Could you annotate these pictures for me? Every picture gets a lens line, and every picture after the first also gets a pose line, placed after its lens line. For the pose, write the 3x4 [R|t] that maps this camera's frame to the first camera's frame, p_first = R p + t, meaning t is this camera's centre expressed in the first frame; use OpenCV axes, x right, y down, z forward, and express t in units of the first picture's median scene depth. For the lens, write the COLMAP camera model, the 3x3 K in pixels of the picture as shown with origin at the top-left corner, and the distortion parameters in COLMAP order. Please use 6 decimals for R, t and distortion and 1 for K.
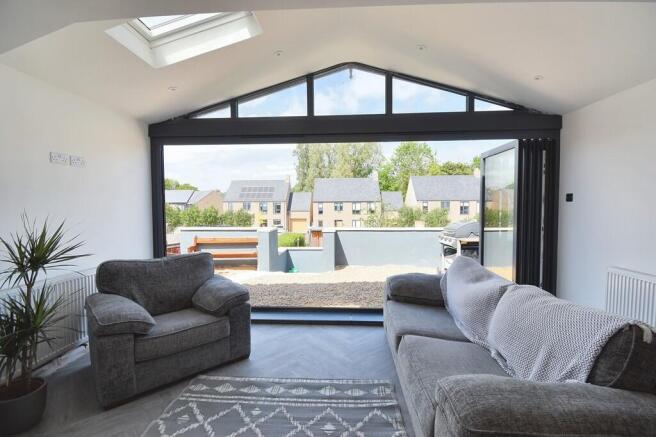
lens RADIAL K [[296.2, 0, 328.0], [0, 296.2, 218.5], [0, 0, 1]] dist [-0.012966, -0.000700]
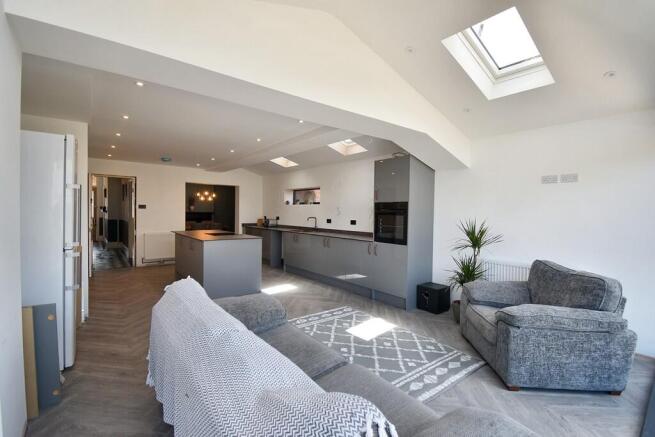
lens RADIAL K [[295.8, 0, 327.5], [0, 295.8, 218.5], [0, 0, 1]] dist [-0.012966, -0.000700]
pose [[-0.746211, 0.003904, -0.665698, 0.899234], [-0.045274, 0.997370, 0.056598, -0.070249], [0.664168, 0.072372, -0.744072, 1.616484]]
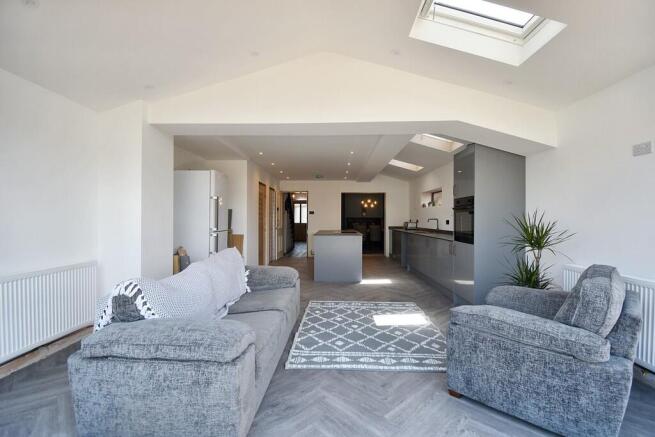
lens RADIAL K [[295.8, 0, 327.5], [0, 295.8, 218.5], [0, 0, 1]] dist [-0.012966, -0.000700]
pose [[-0.999682, -0.001788, -0.025140, 0.096750], [-0.002912, 0.998995, 0.044724, -0.036790], [0.025035, 0.044783, -0.998683, 2.267532]]
